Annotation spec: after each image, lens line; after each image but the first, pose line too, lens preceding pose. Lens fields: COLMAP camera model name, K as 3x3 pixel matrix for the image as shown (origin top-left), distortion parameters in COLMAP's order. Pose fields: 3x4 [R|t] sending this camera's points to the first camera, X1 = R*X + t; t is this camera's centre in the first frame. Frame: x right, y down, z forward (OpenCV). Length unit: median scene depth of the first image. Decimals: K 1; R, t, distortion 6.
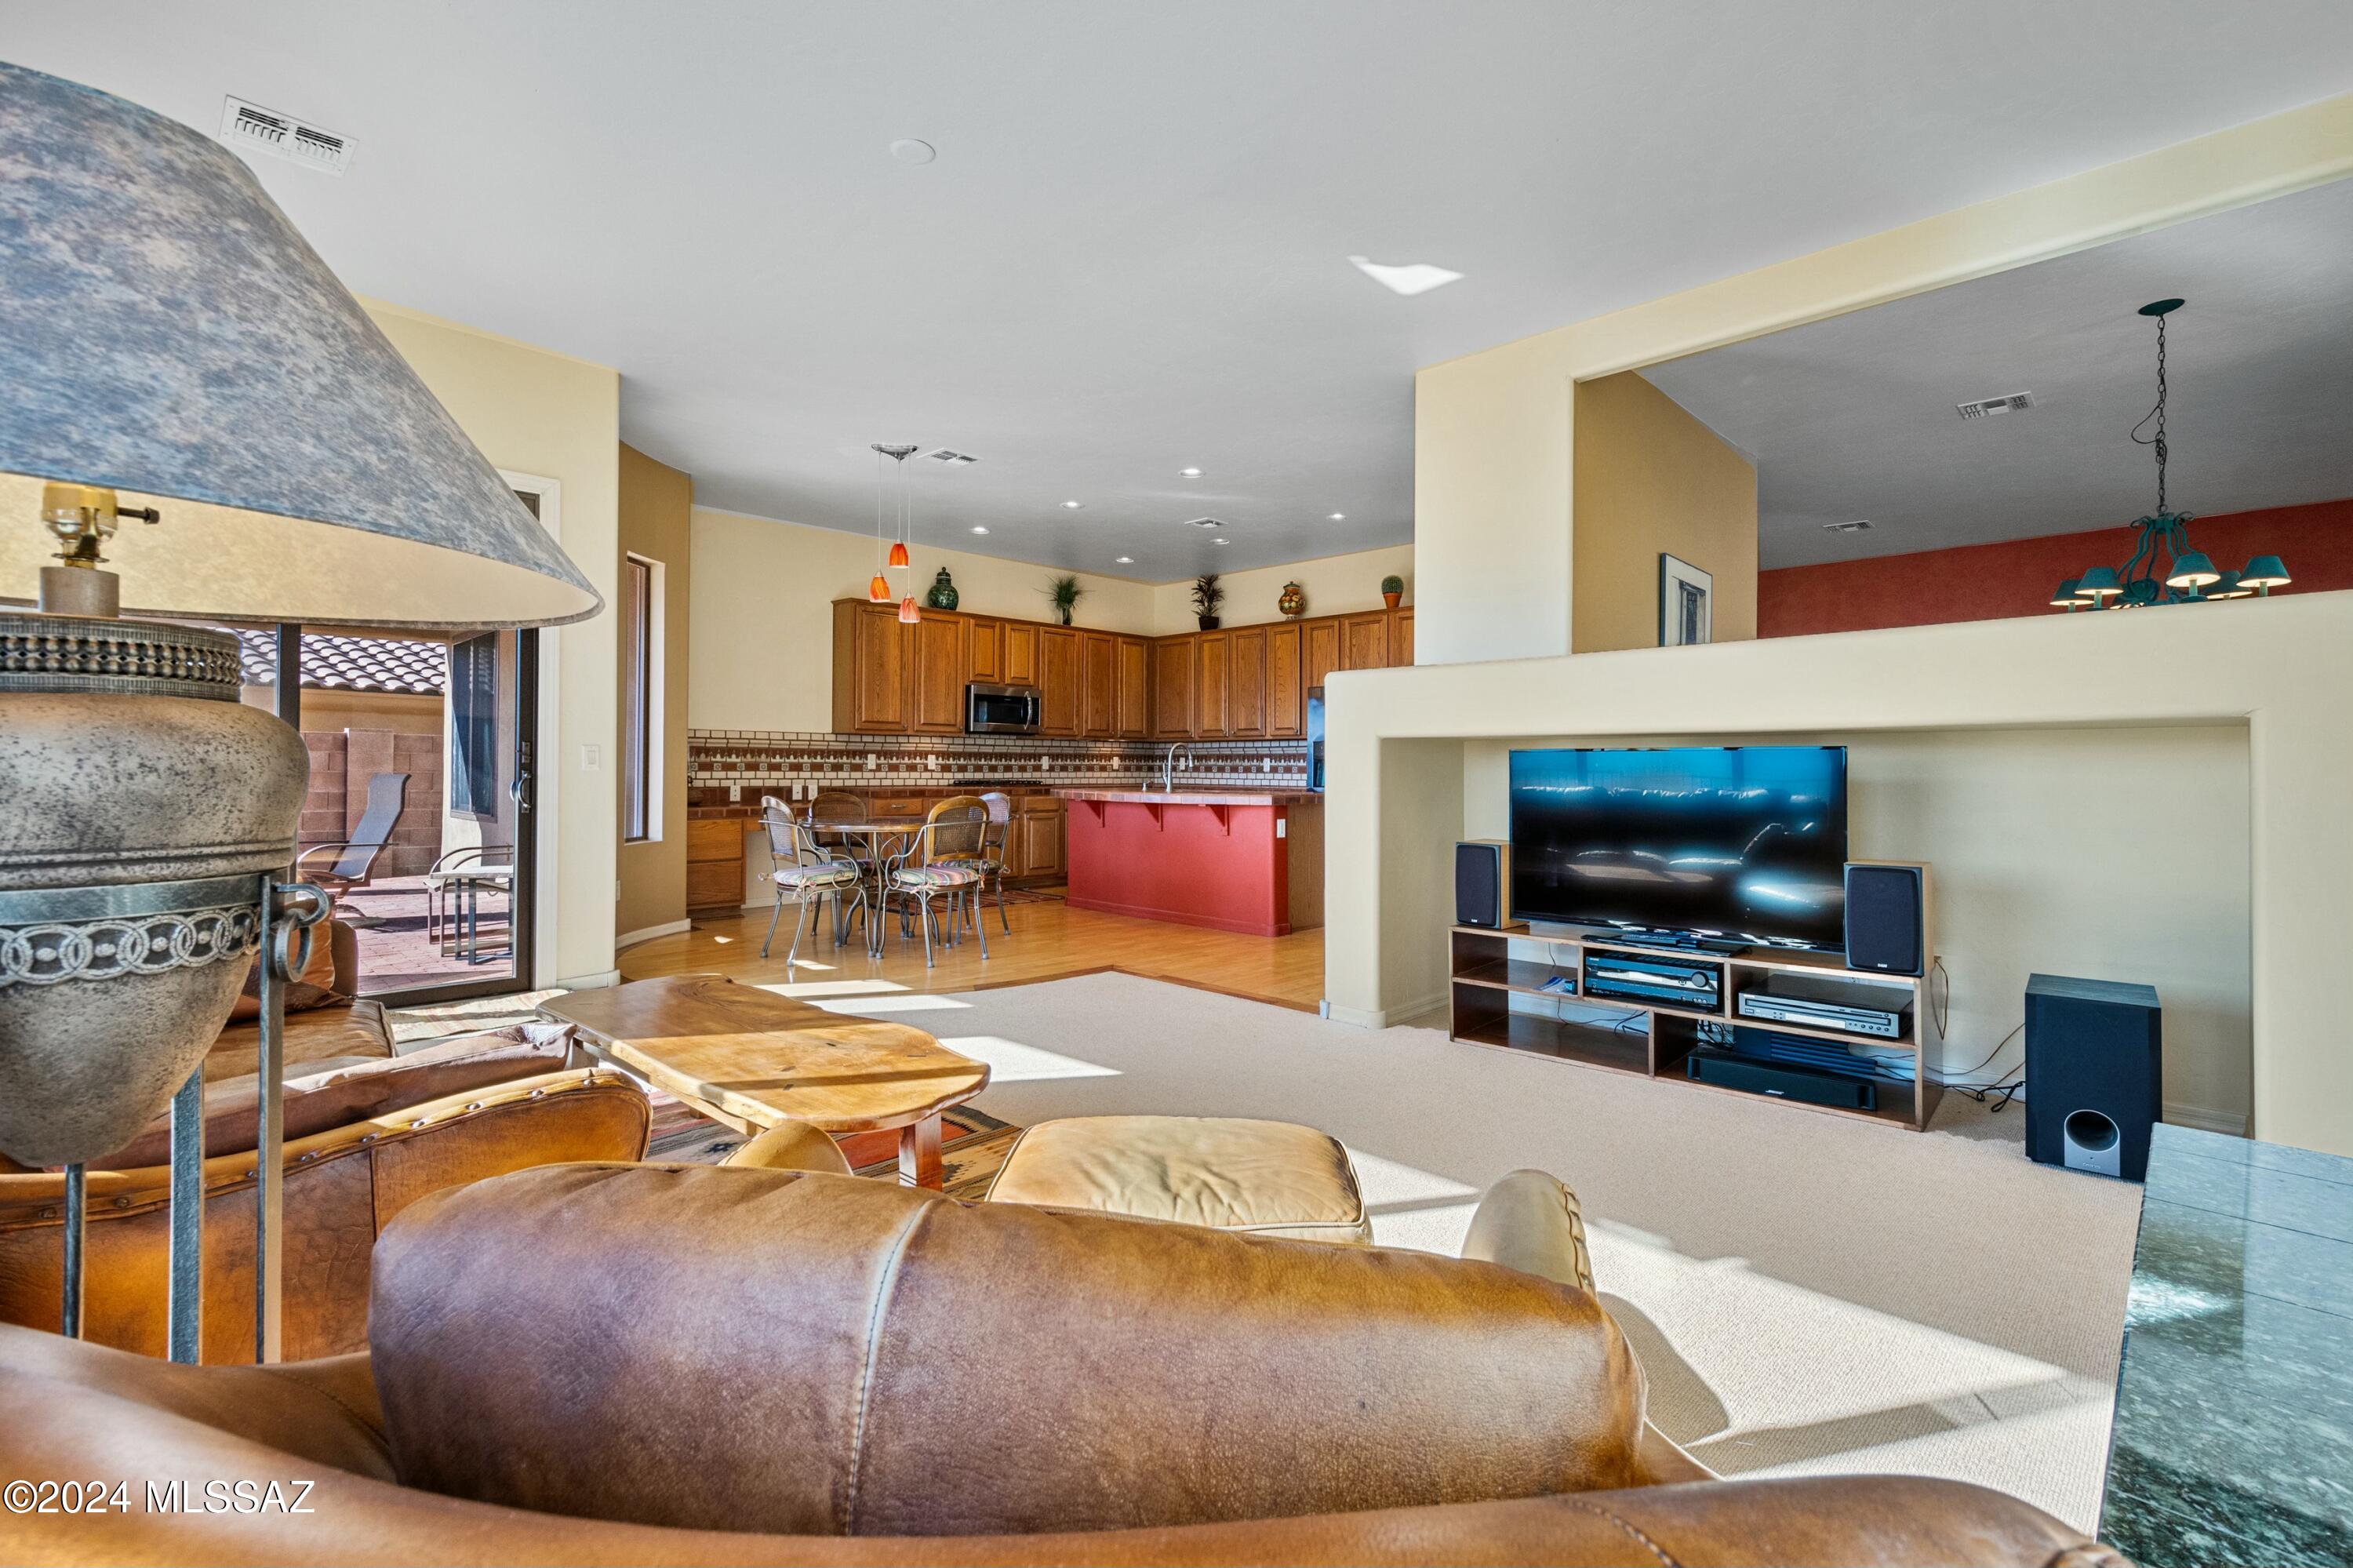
lens RADIAL K [[1057.2, 0, 1170.1], [0, 1057.2, 765.1], [0, 0, 1]] dist [0.002189, -0.000662]
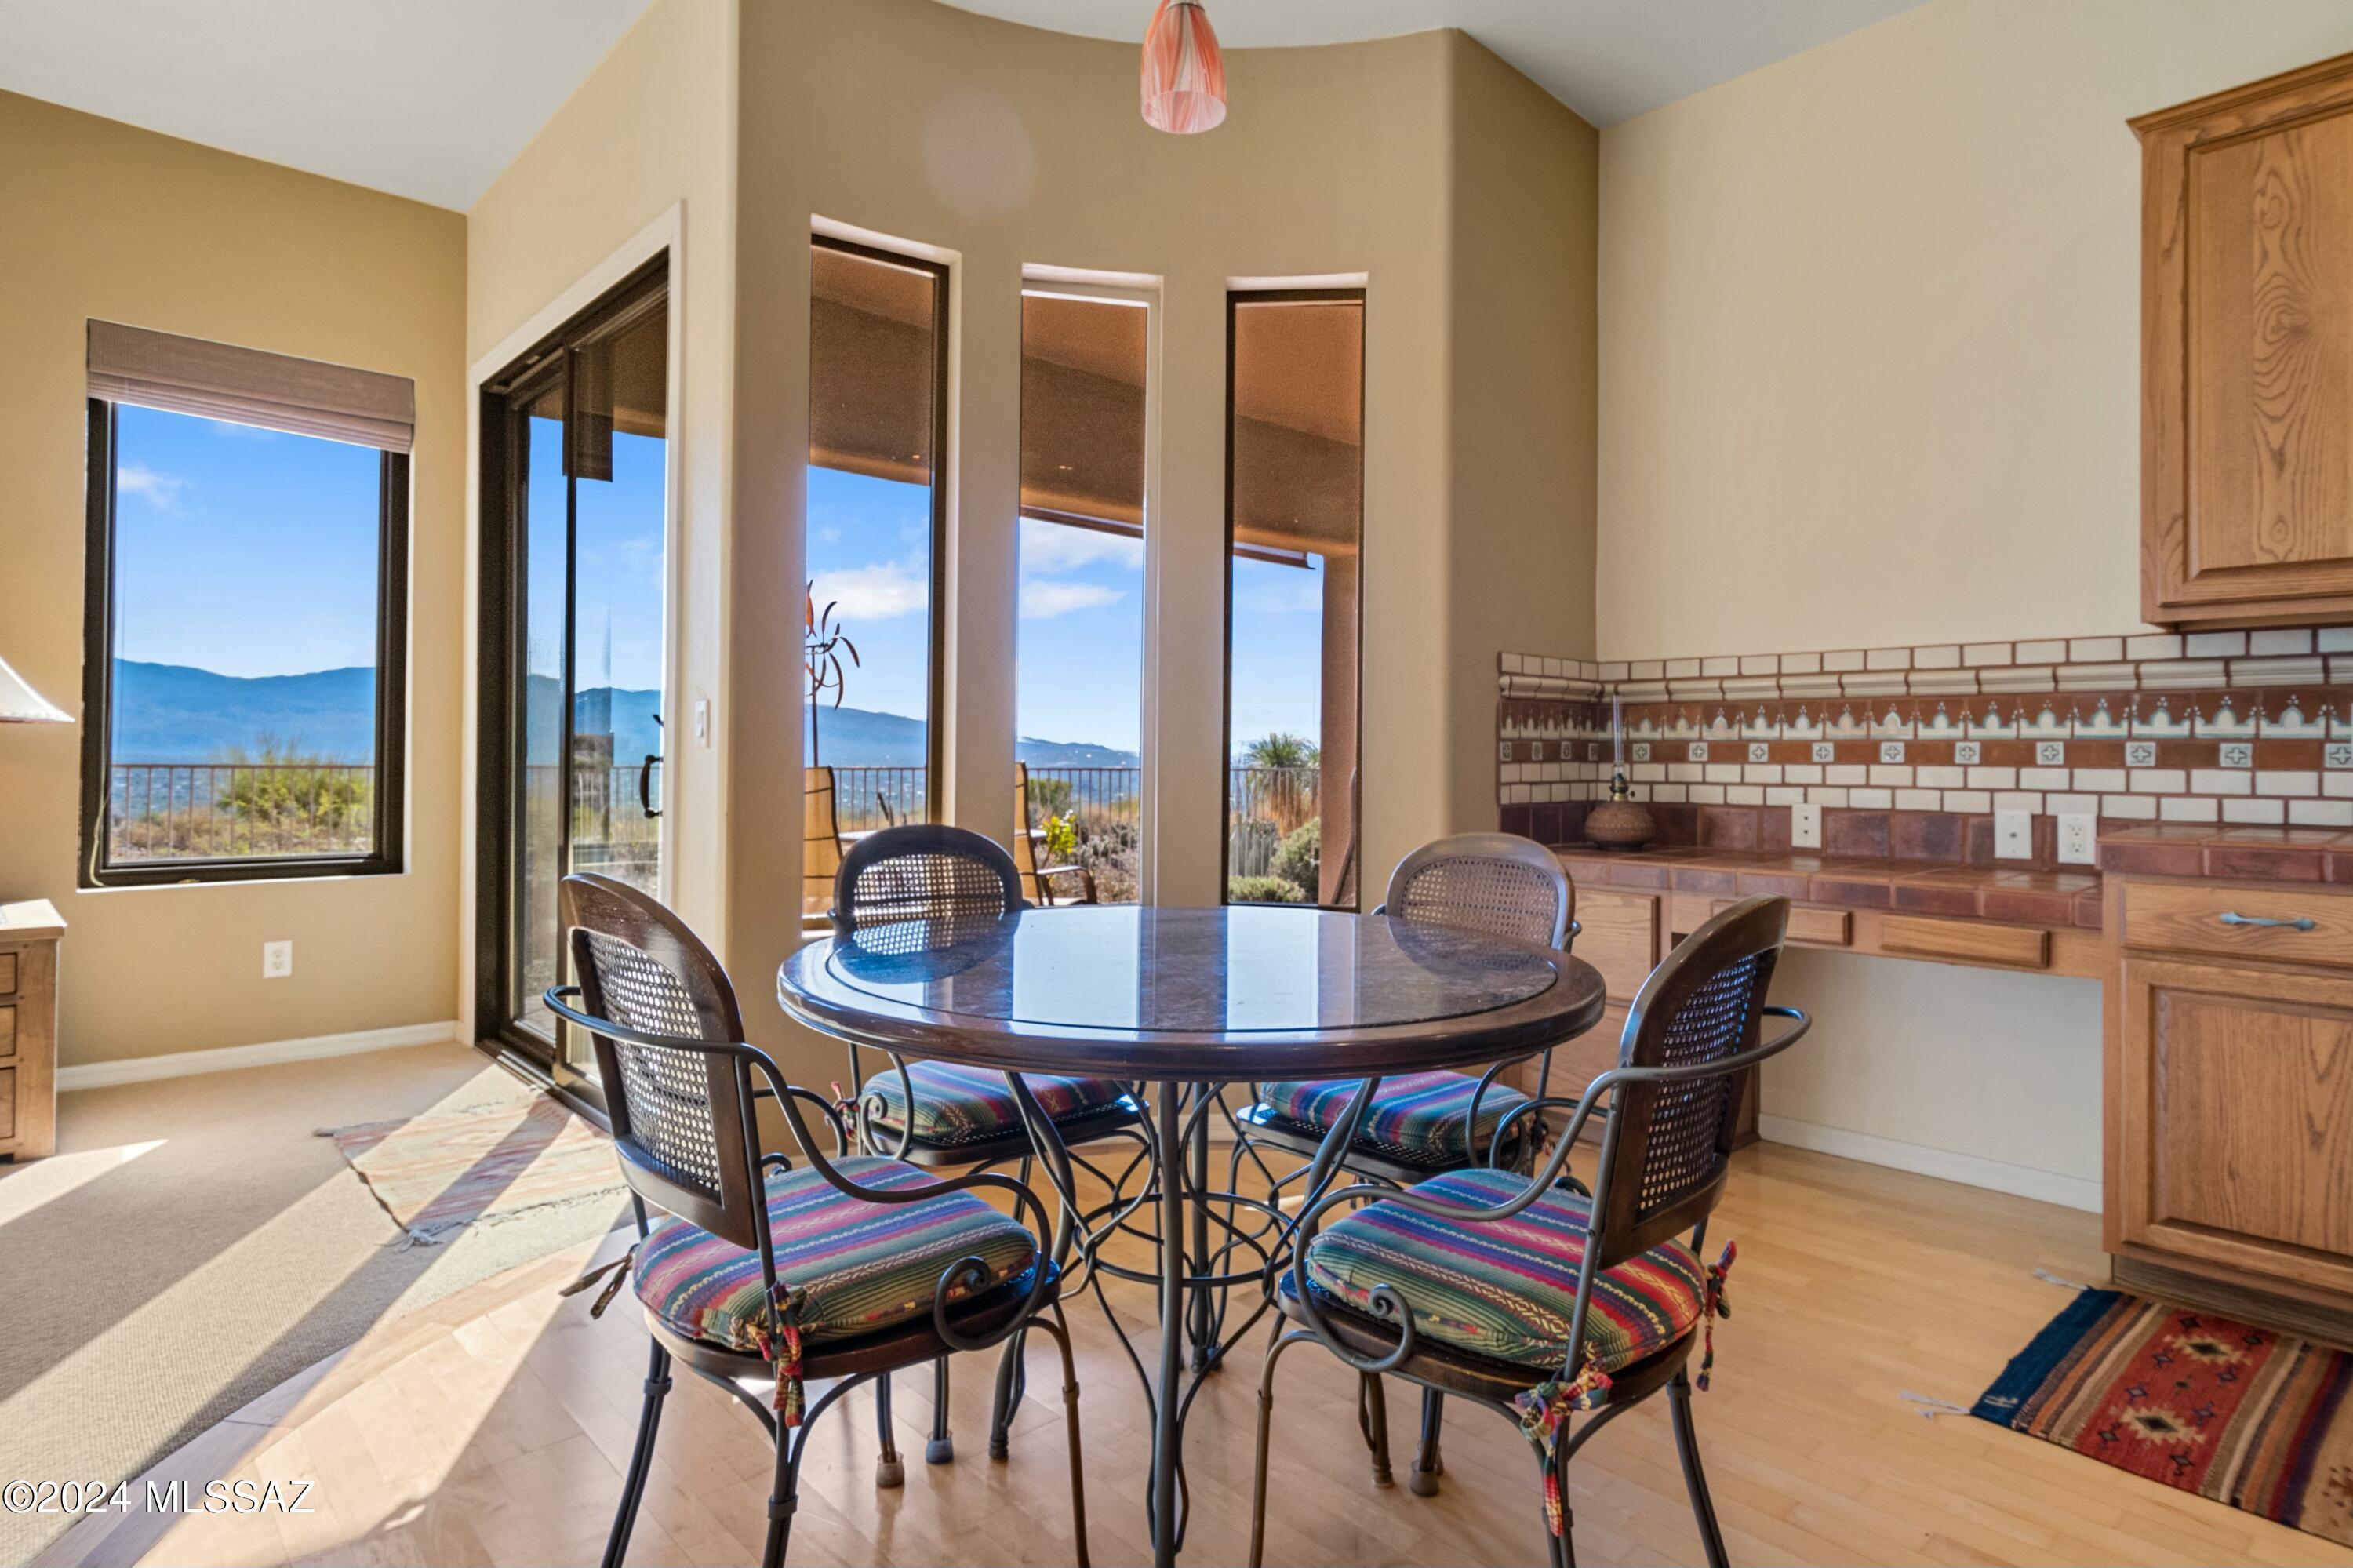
lens RADIAL K [[1255.1, 0, 1165.0], [0, 1255.1, 741.6], [0, 0, 1]] dist [-0.002538, 0.004817]
pose [[-0.032320, -0.015179, -0.999362, 0.019787], [-0.004172, 0.999878, -0.015052, 0.004673], [0.999469, 0.003683, -0.032379, 0.680757]]
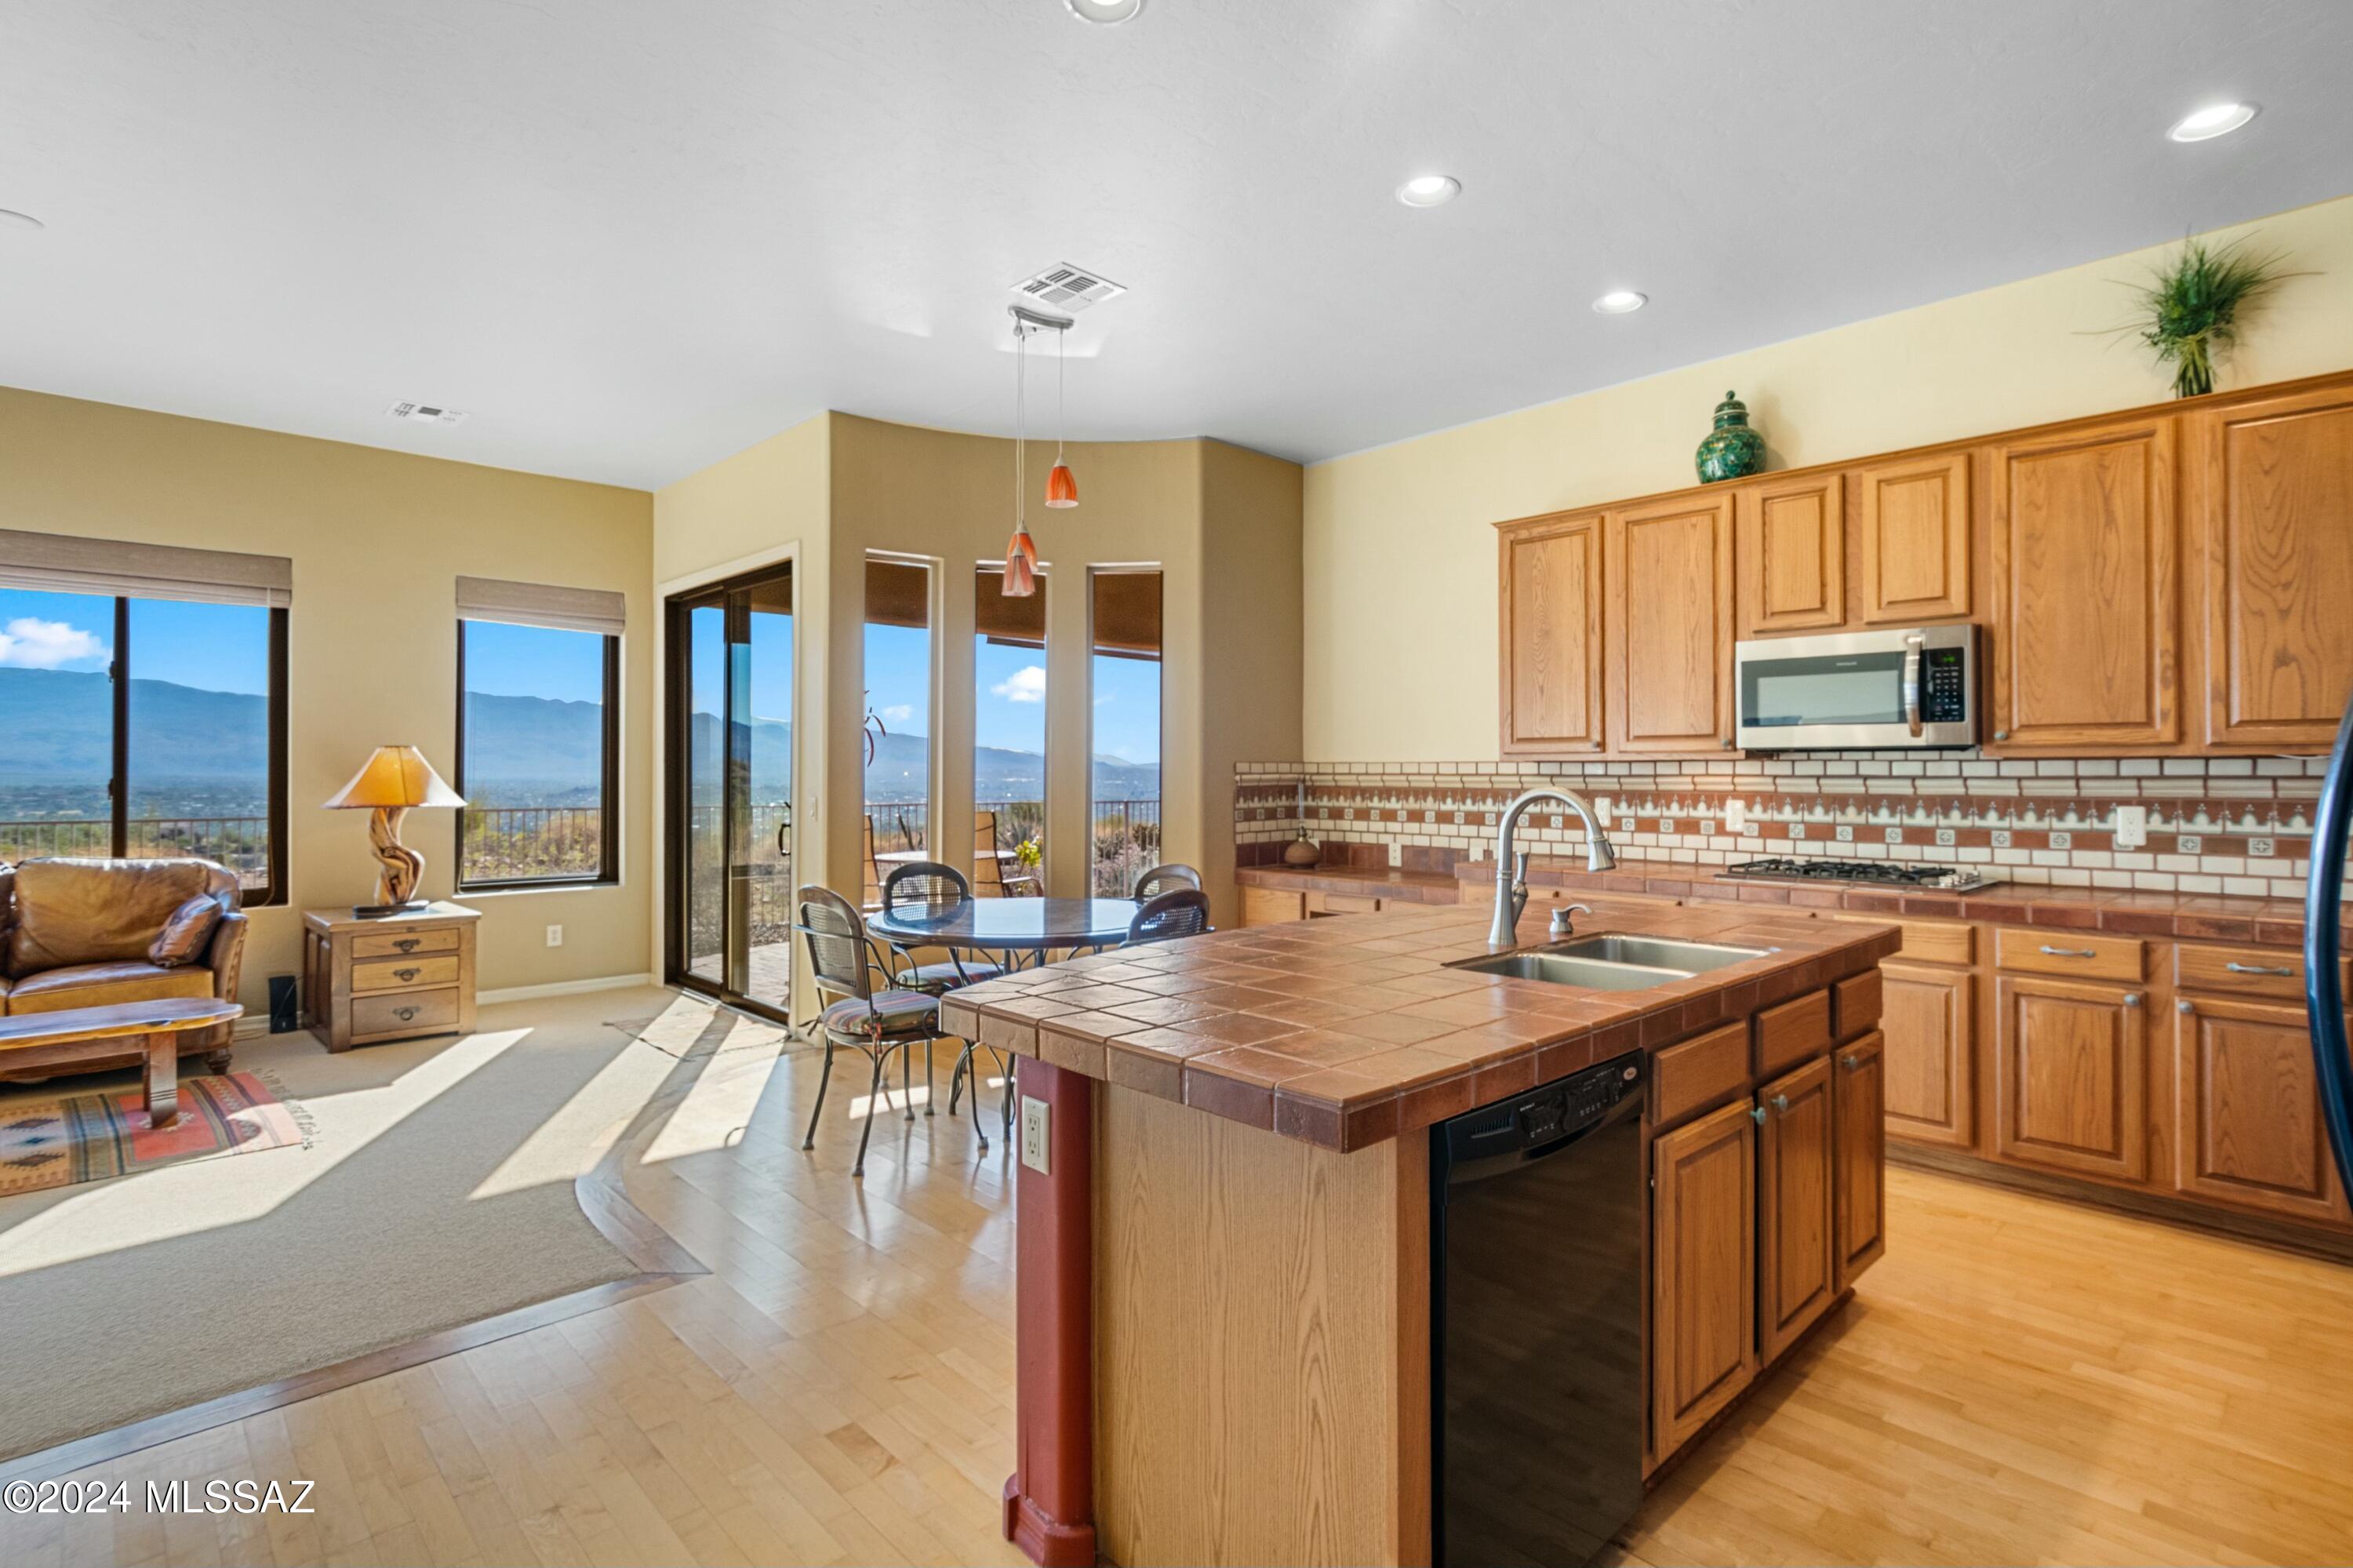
lens RADIAL K [[1125.5, 0, 1160.4], [0, 1125.5, 760.7], [0, 0, 1]] dist [0.004007, -0.004932]
pose [[-0.028867, -0.014344, -0.999480, 0.270375], [0.003685, 0.999889, -0.014456, -0.020218], [0.999576, -0.004101, -0.028811, 0.744997]]
